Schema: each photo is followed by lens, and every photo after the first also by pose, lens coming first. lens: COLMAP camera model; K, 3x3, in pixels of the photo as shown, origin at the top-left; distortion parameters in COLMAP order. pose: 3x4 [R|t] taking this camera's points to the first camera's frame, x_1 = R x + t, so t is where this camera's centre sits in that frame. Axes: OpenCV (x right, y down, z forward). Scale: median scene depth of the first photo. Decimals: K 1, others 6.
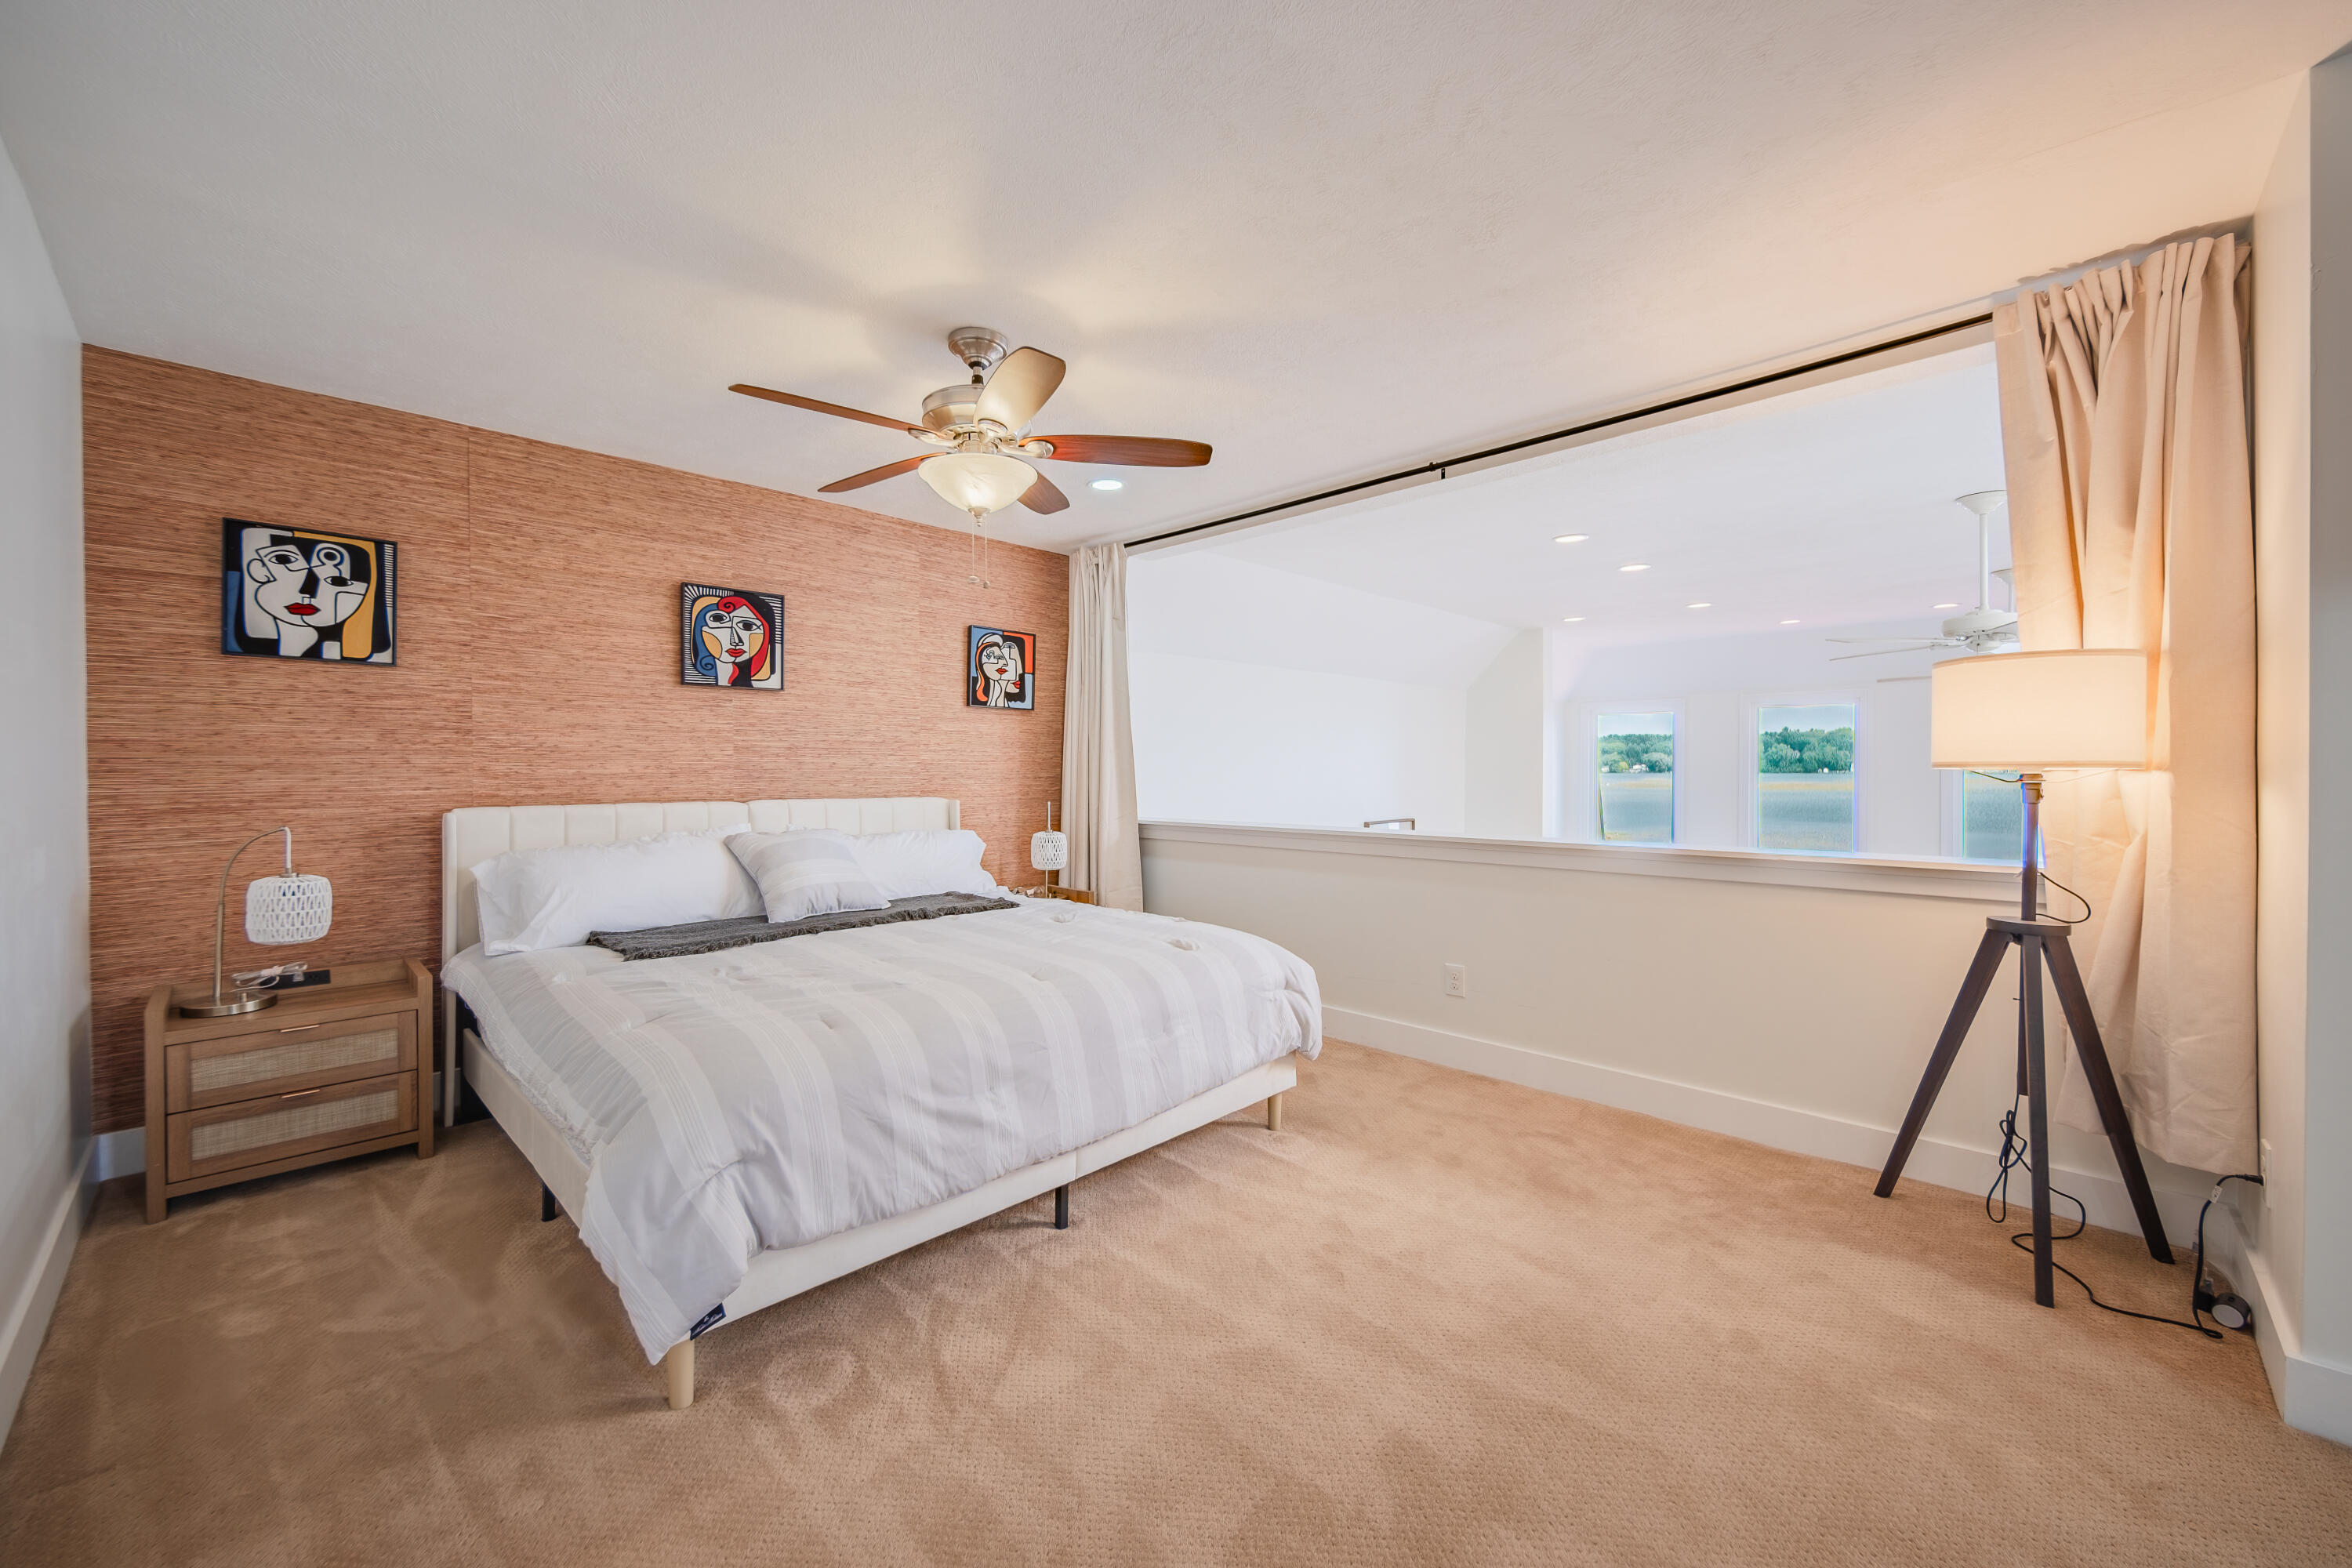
lens RADIAL K [[904.4, 0, 1113.1], [0, 904.4, 777.3], [0, 0, 1]] dist [-0.000299, -0.000321]
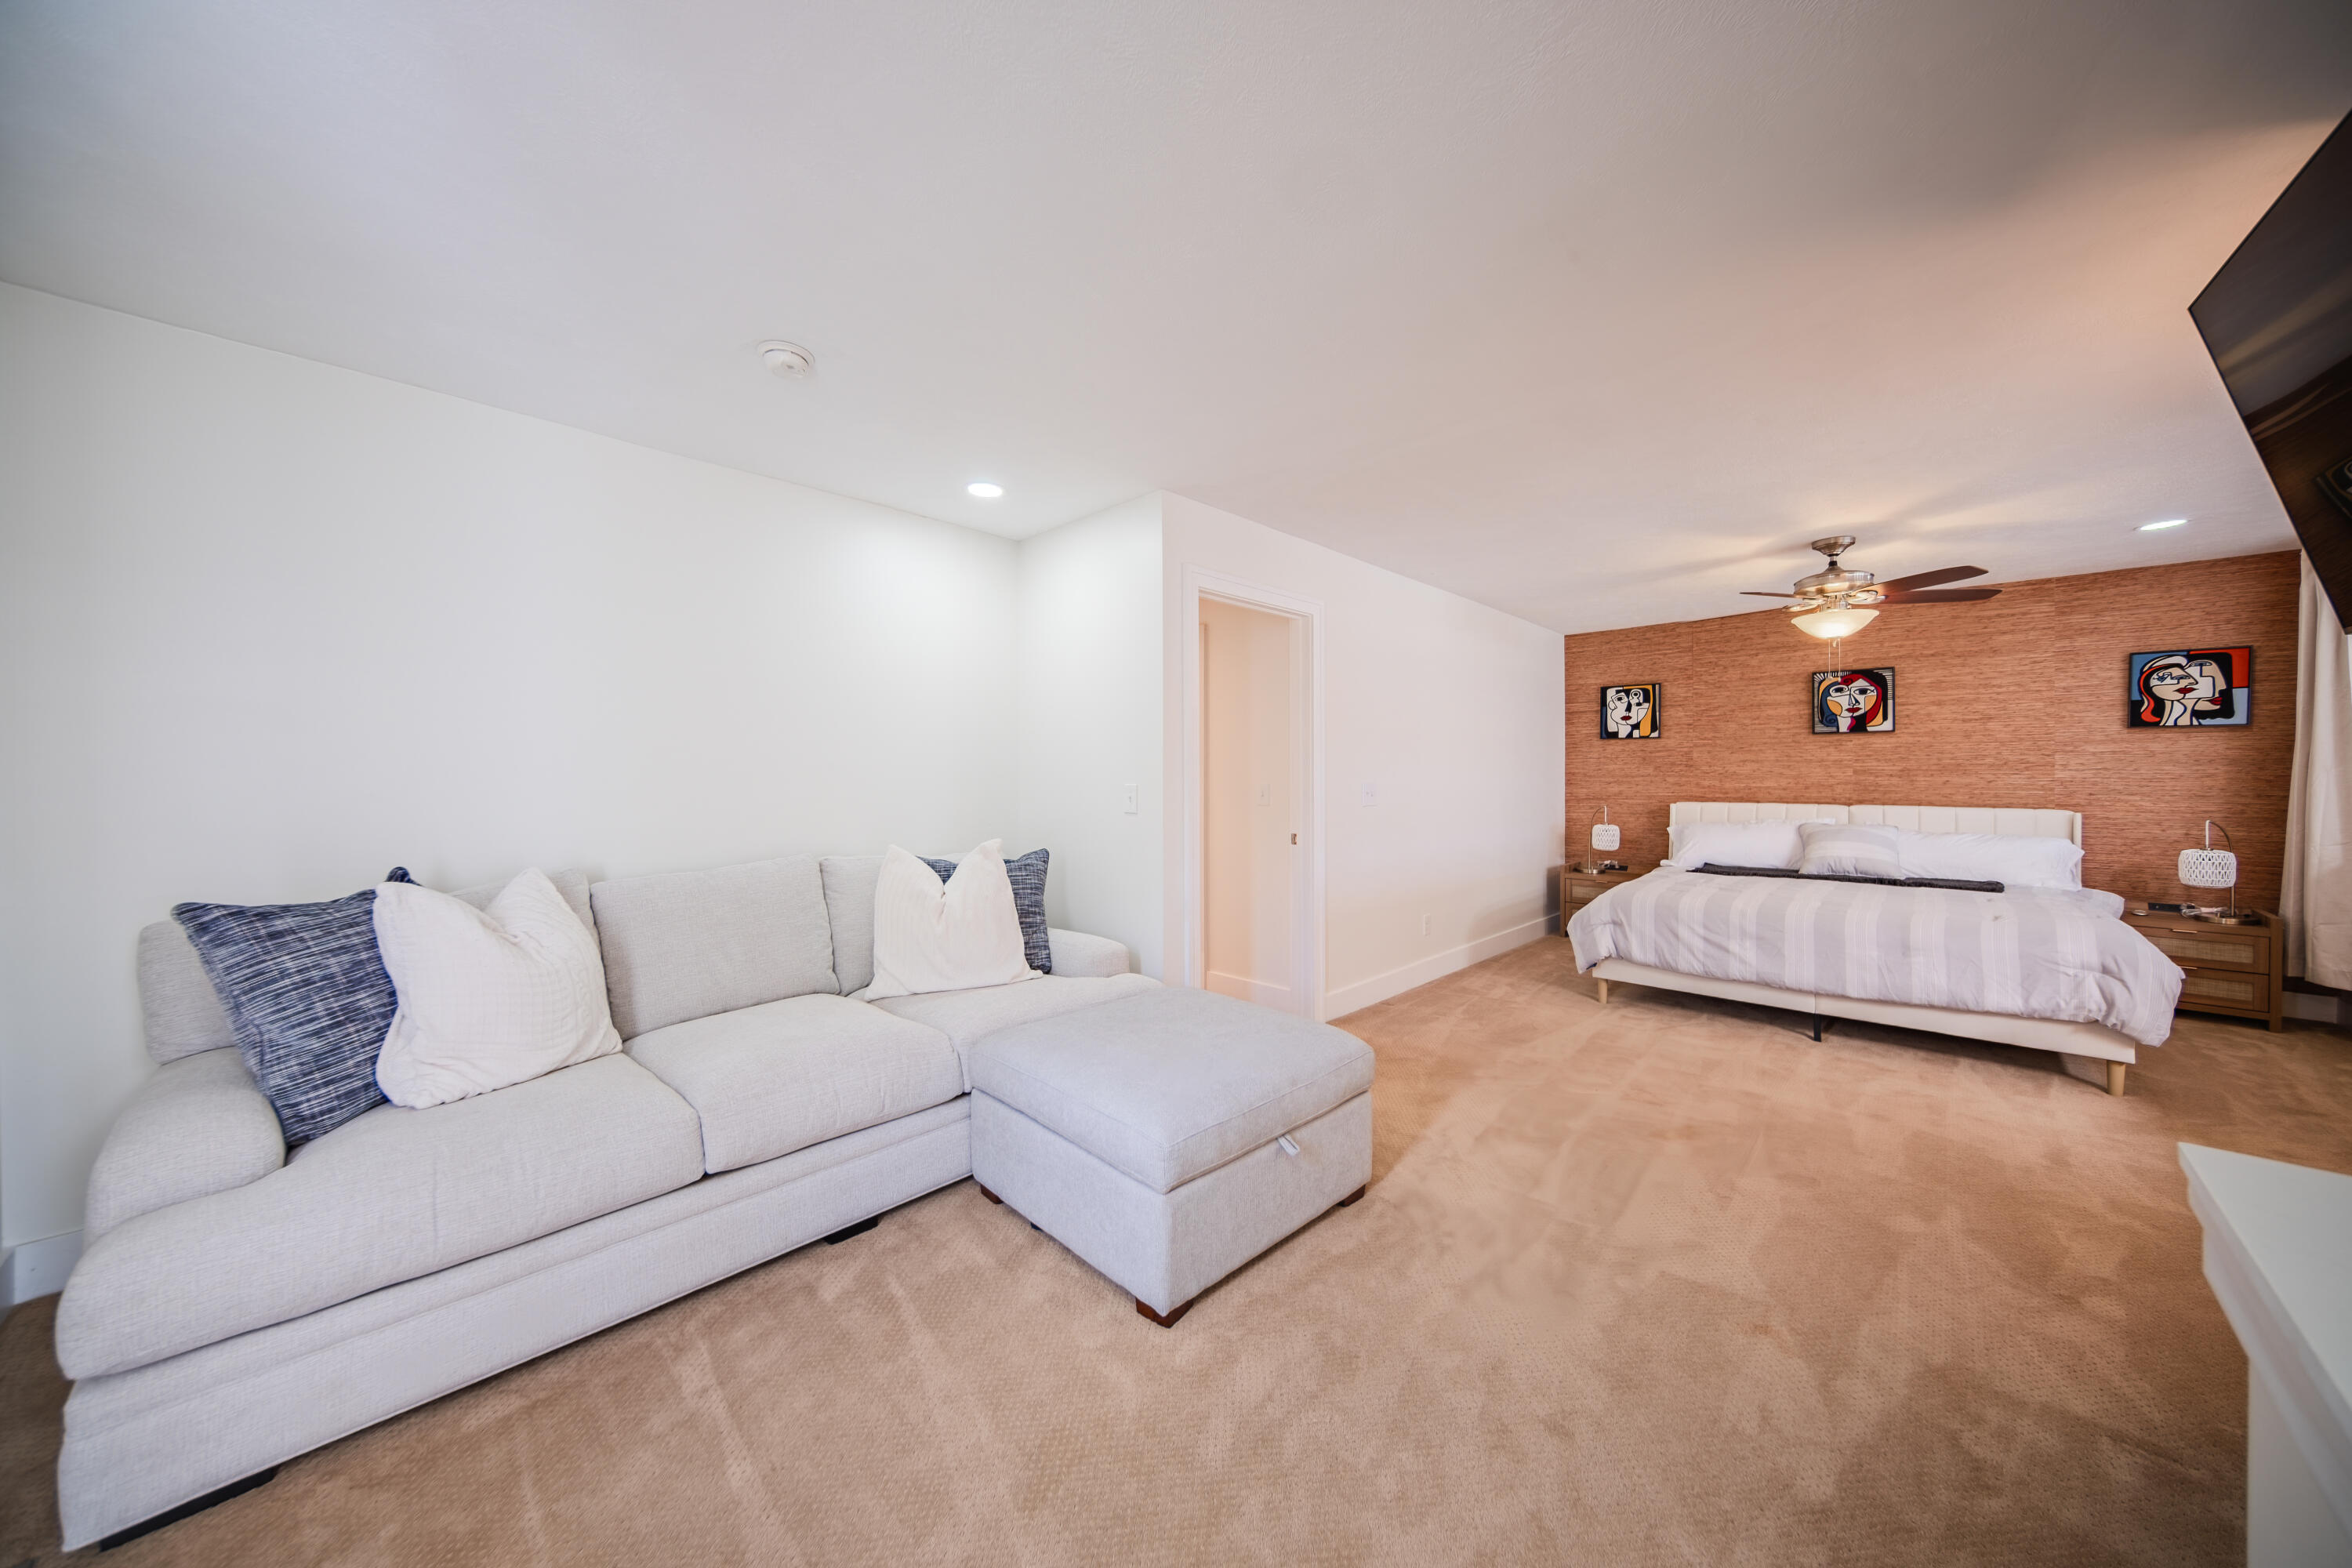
lens RADIAL K [[782.8, 0, 1185.2], [0, 782.8, 781.1], [0, 0, 1]] dist [-0.009604, -0.000094]
pose [[0.031914, 0.006374, -0.999470, 1.088506], [-0.007961, 0.999950, 0.006123, -0.017454], [0.999459, 0.007761, 0.031963, -0.238517]]
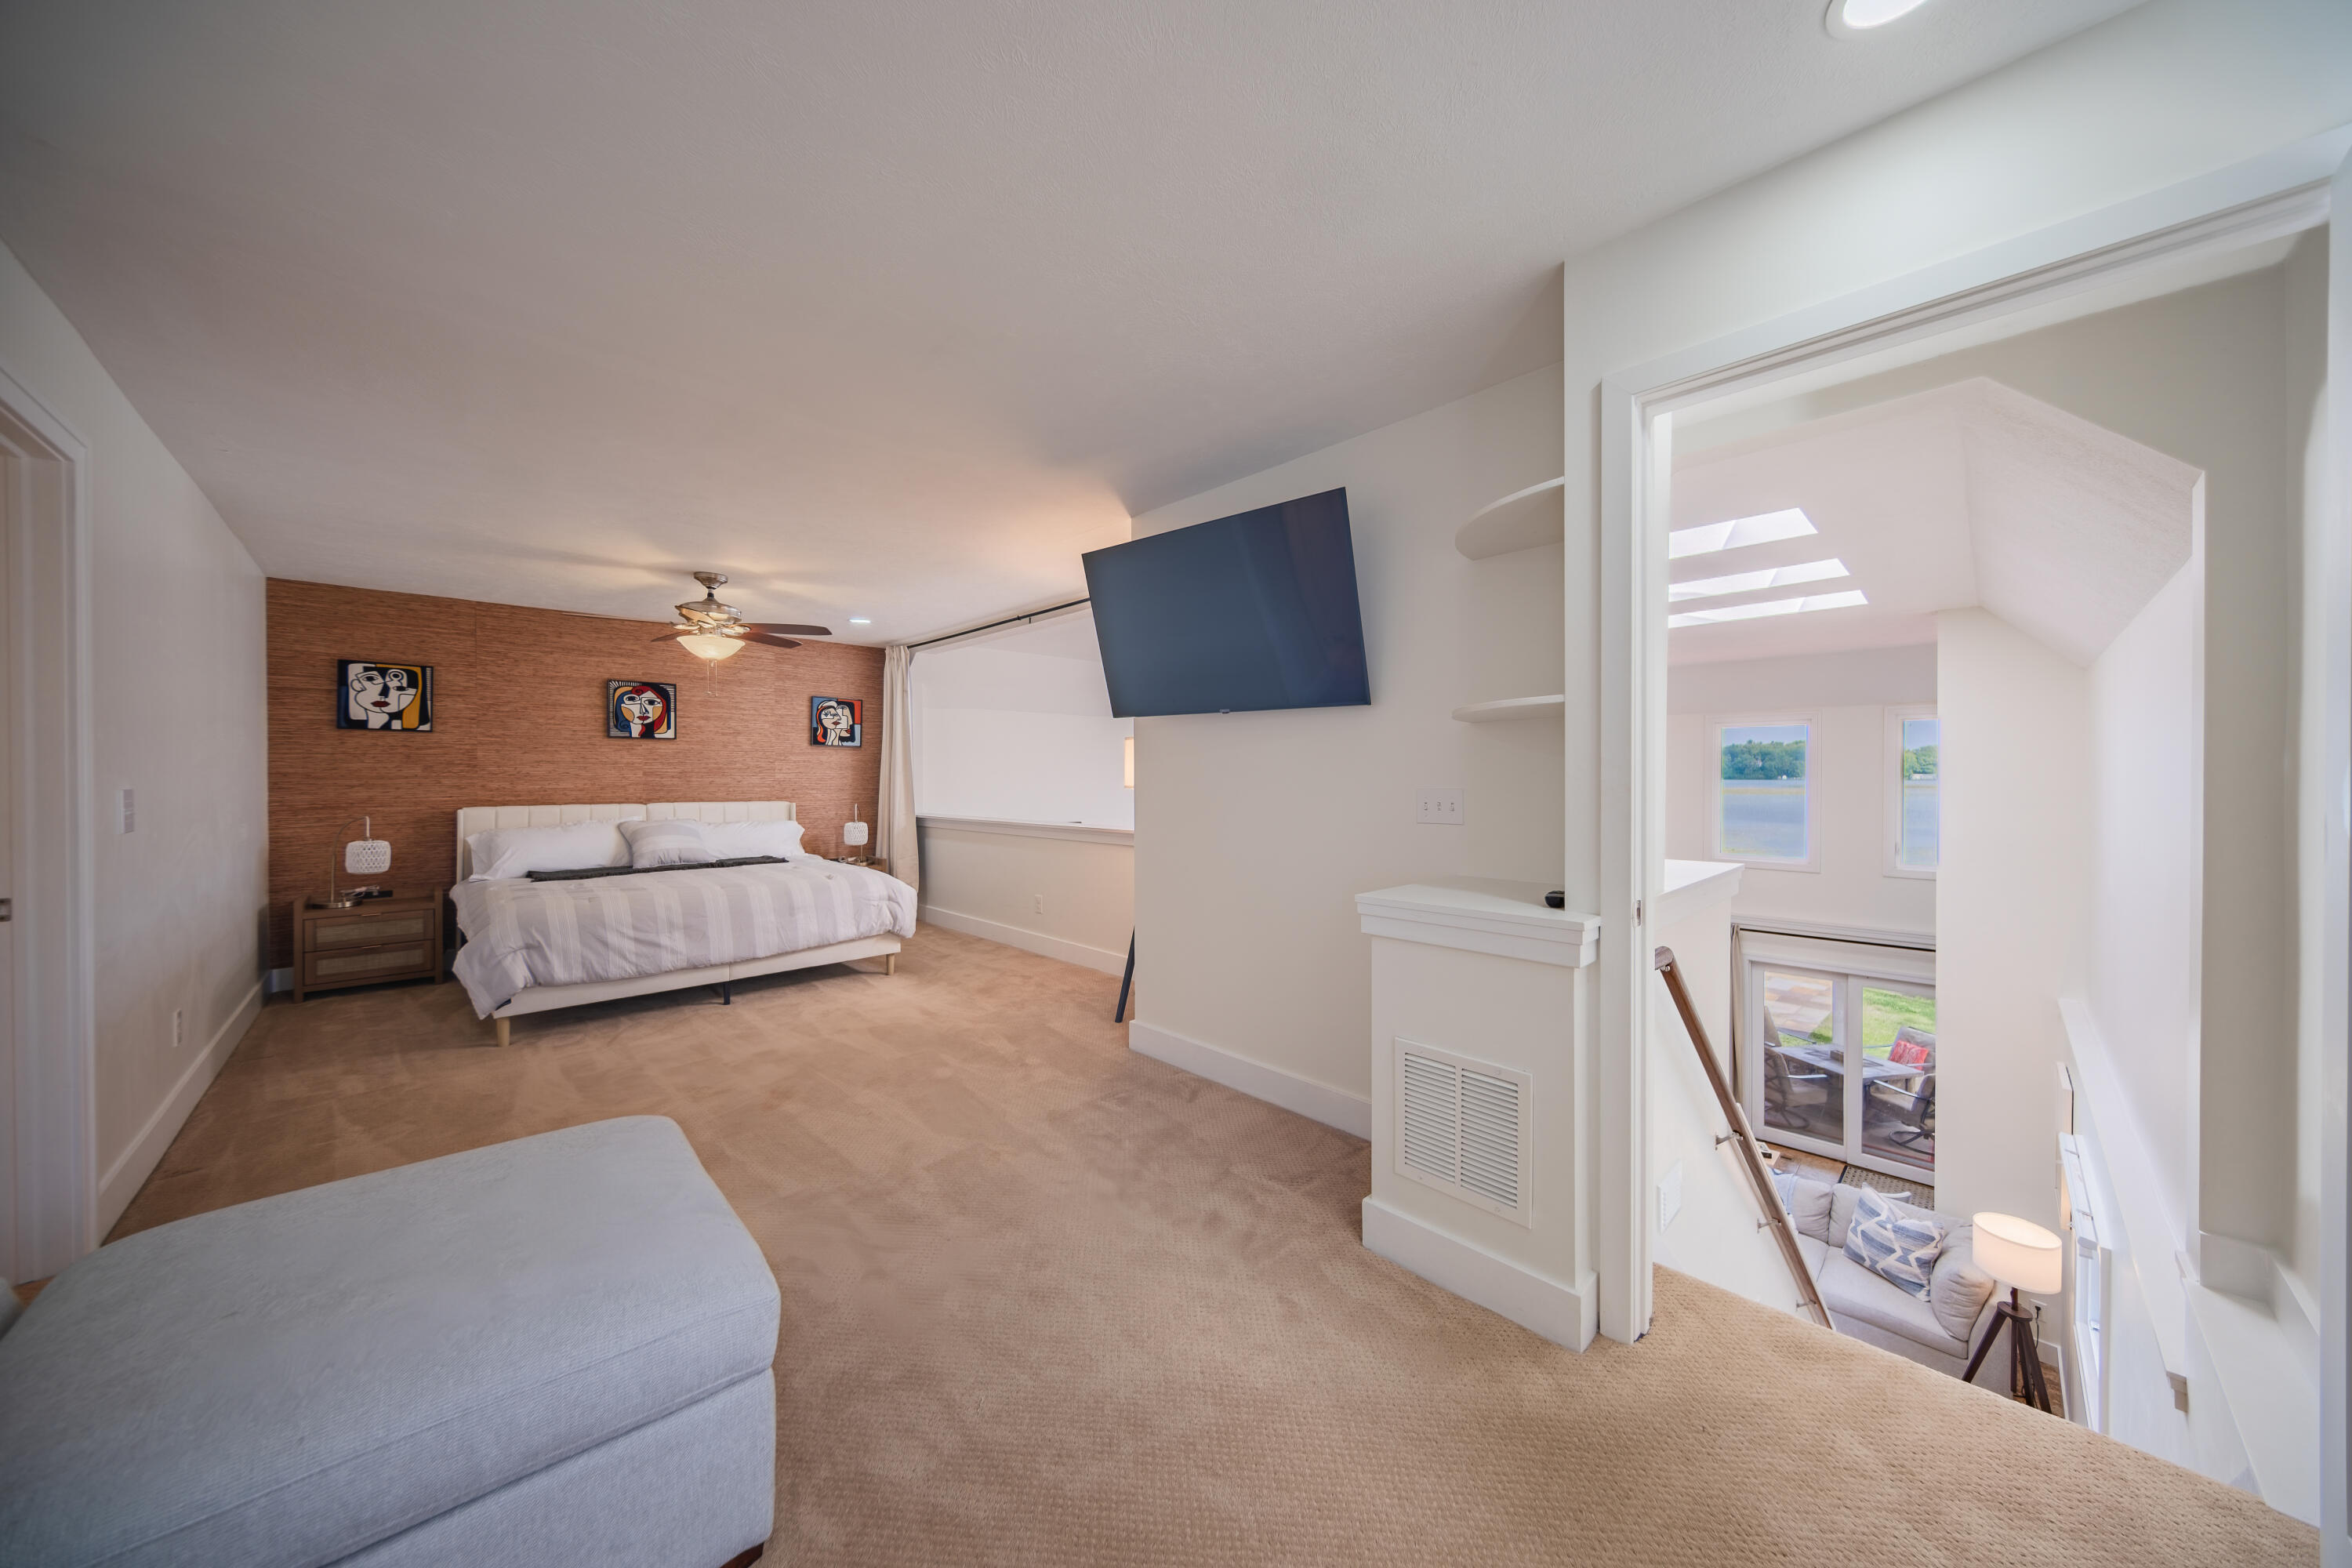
lens RADIAL K [[790.4, 0, 1175.7], [0, 790.4, 778.8], [0, 0, 1]] dist [-0.000805, -0.000169]
pose [[0.999999, 0.000426, 0.000985, 0.741243], [-0.000421, 0.999986, -0.005188, -0.016634], [-0.000987, 0.005188, 0.999986, -0.636871]]
